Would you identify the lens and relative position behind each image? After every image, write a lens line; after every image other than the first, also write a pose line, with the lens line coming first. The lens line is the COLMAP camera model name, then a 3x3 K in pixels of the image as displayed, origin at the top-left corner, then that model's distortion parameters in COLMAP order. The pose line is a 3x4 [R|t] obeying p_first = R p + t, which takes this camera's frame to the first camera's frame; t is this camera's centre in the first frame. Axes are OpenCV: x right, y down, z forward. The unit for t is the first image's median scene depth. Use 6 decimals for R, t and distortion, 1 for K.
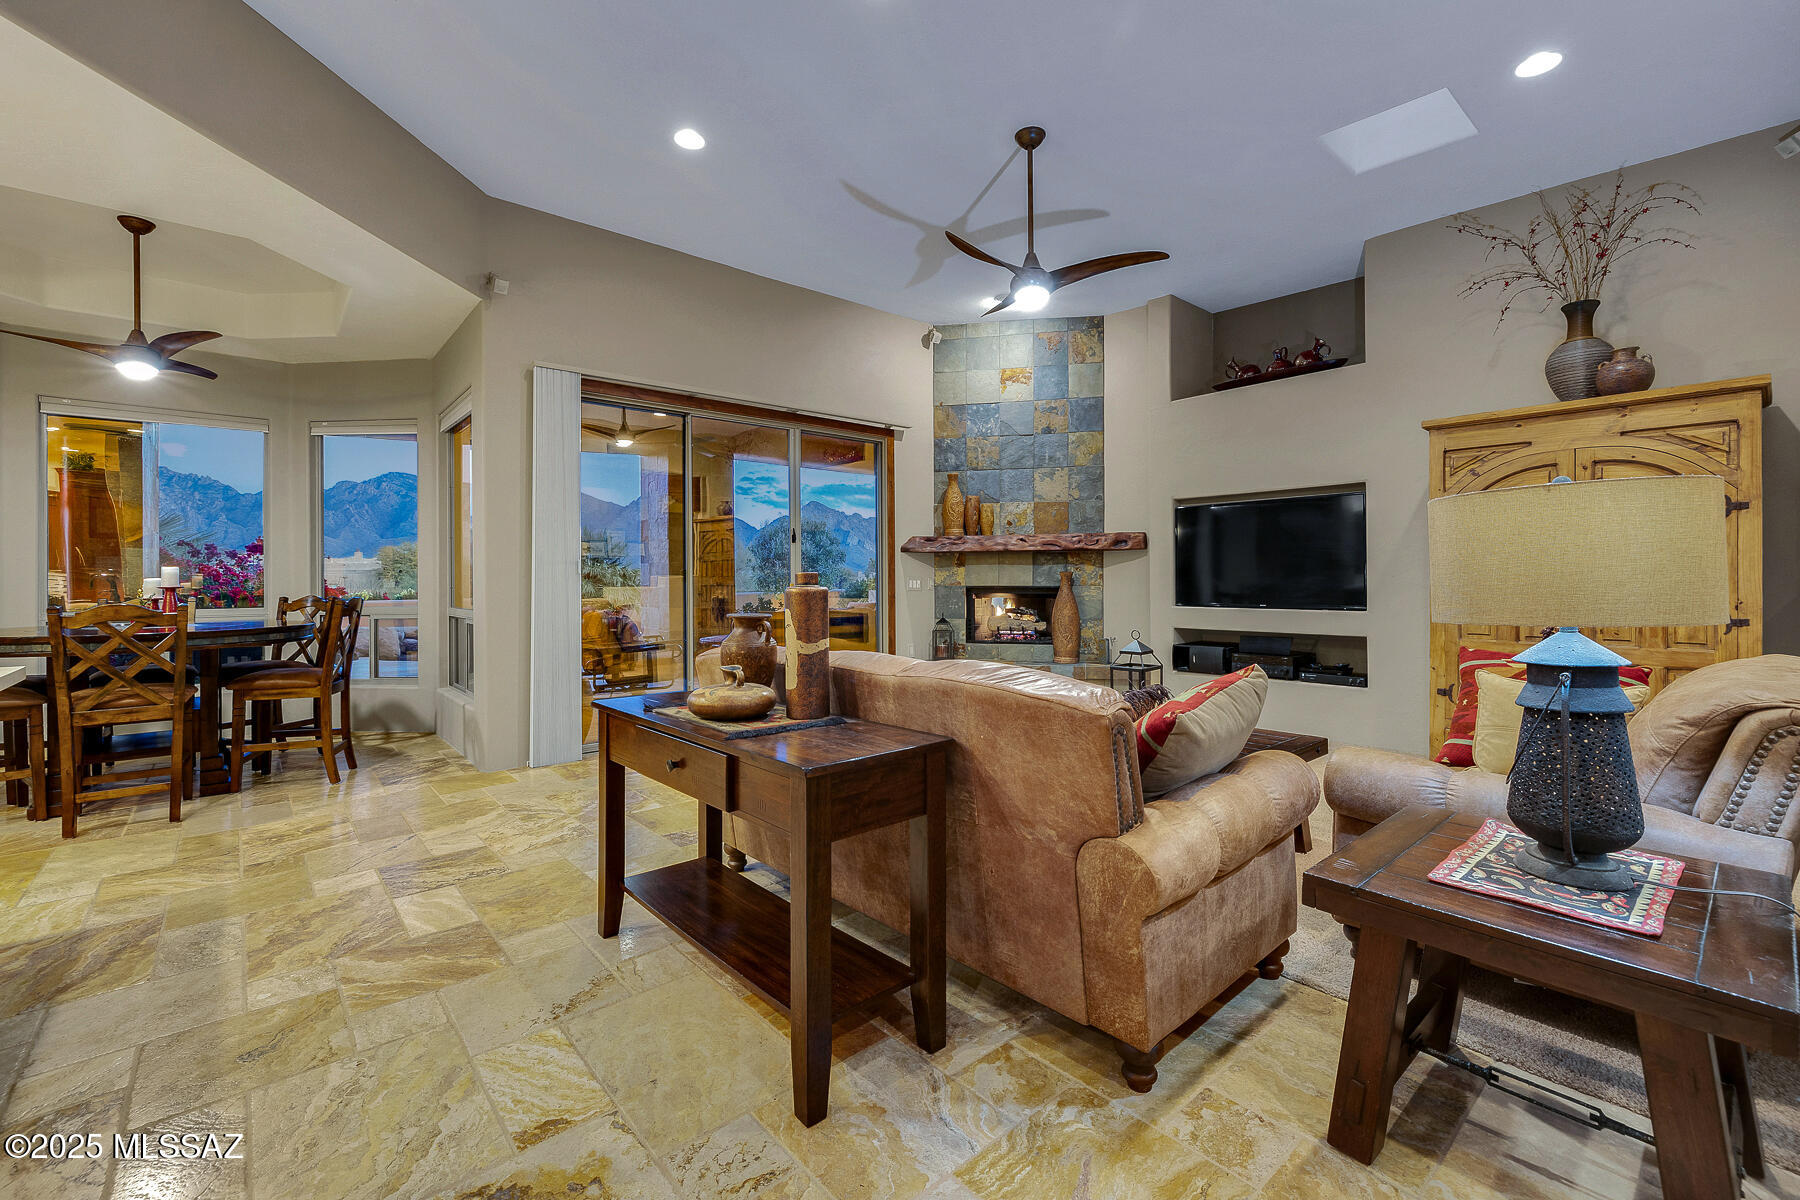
lens RADIAL K [[766.0, 0, 897.2], [0, 766.0, 570.5], [0, 0, 1]] dist [-0.000463, -0.001605]
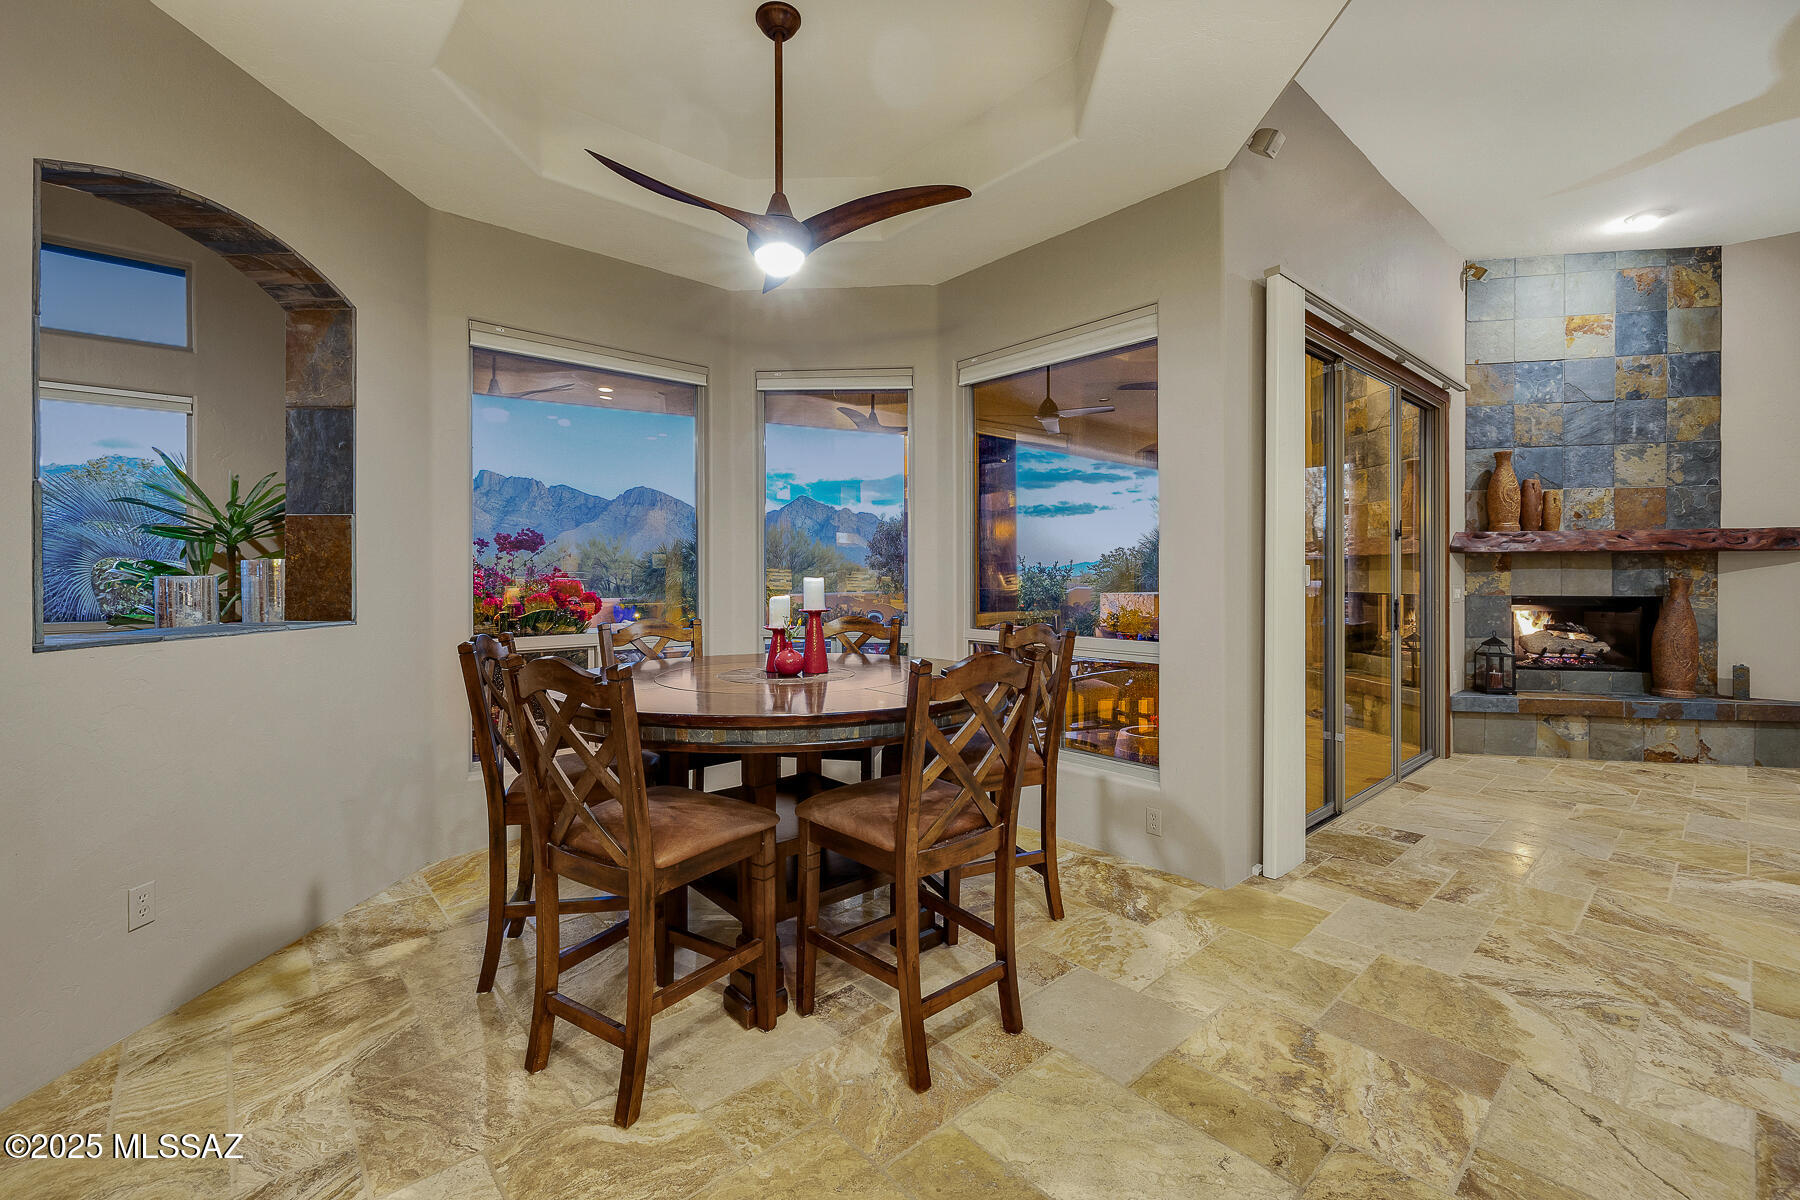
lens RADIAL K [[766.0, 0, 908.7], [0, 766.0, 571.8], [0, 0, 1]] dist [-0.000463, -0.001605]
pose [[0.999968, 0.001934, -0.007710, -0.700440], [-0.001879, 0.999972, 0.007229, -0.011775], [0.007724, -0.007215, 0.999944, 0.291812]]
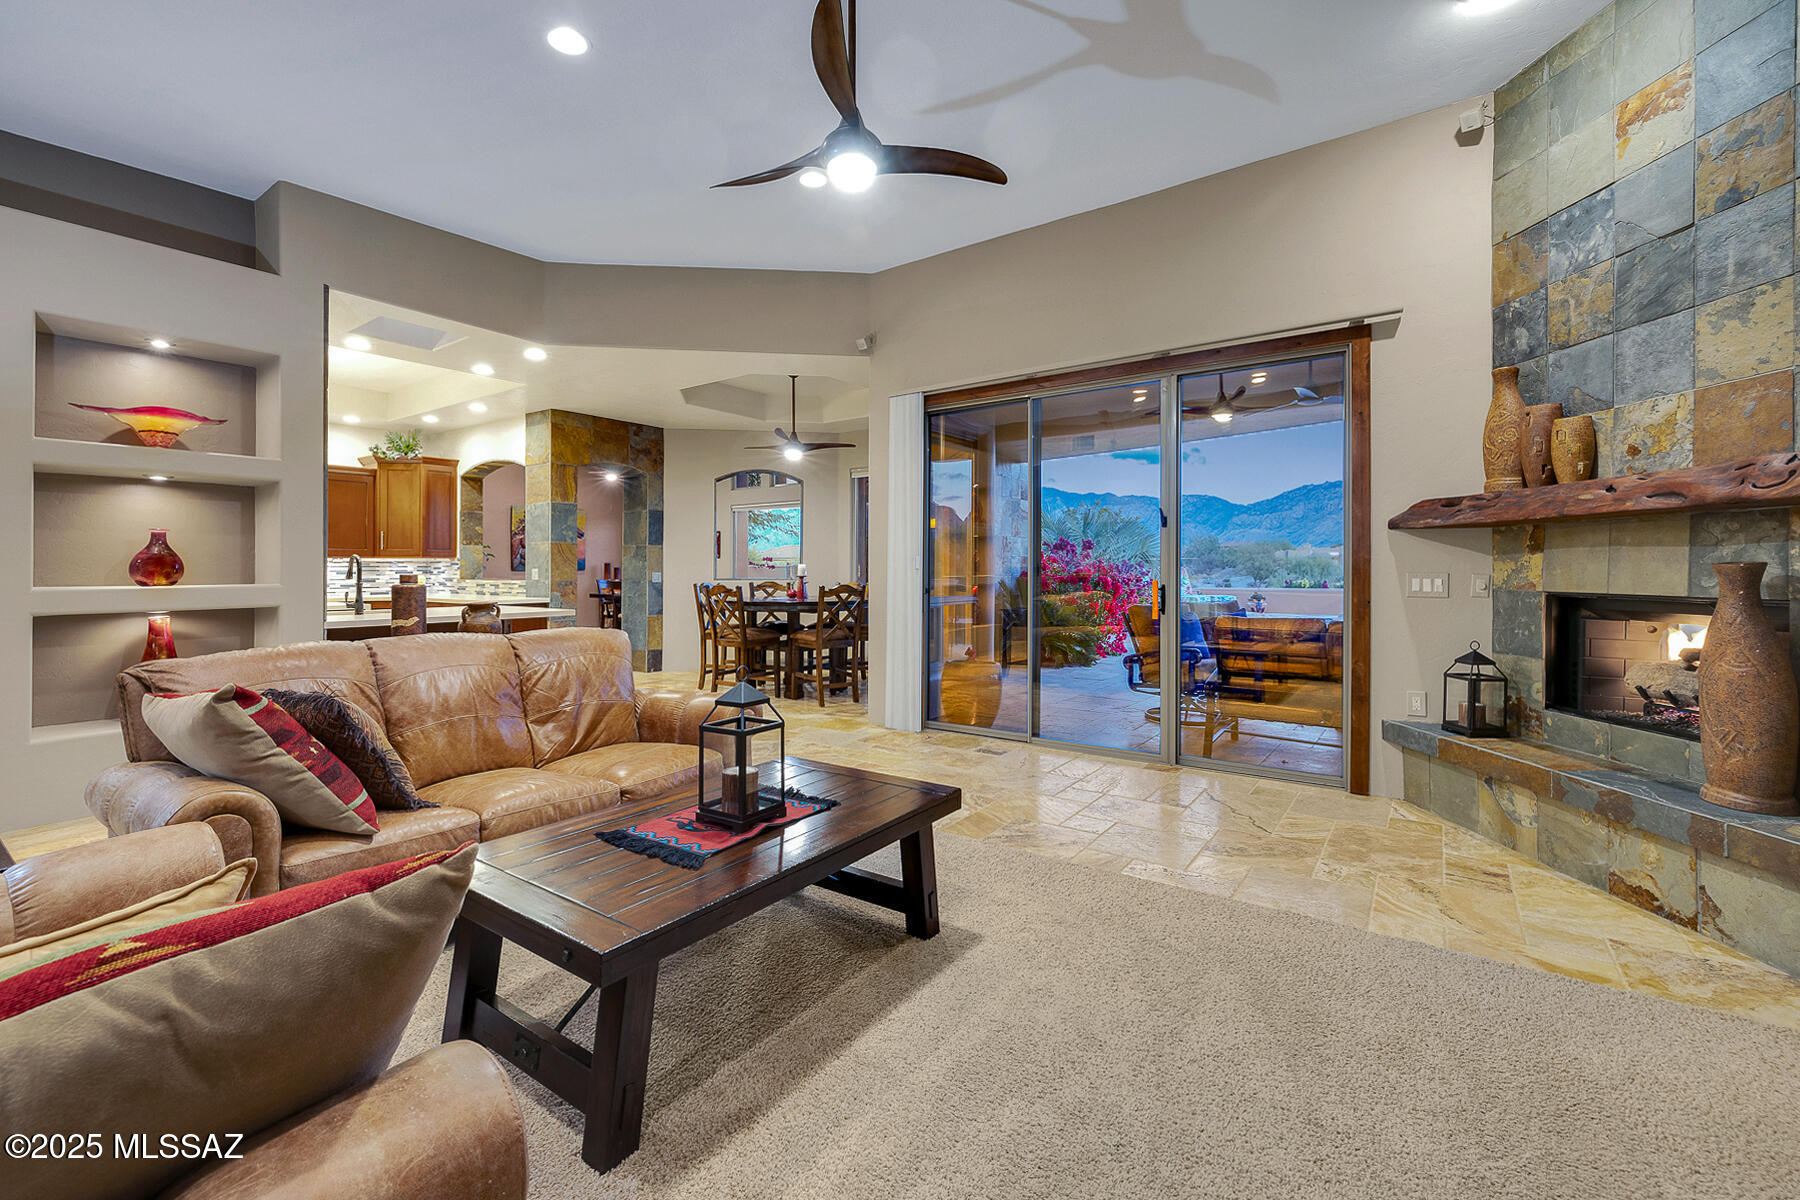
lens RADIAL K [[766.0, 0, 893.1], [0, 766.0, 570.2], [0, 0, 1]] dist [-0.000463, -0.001605]
pose [[0.218485, 0.005964, -0.975822, 0.637346], [0.010460, 0.999910, 0.008454, -0.002540], [0.975784, -0.012054, 0.218403, 0.656757]]
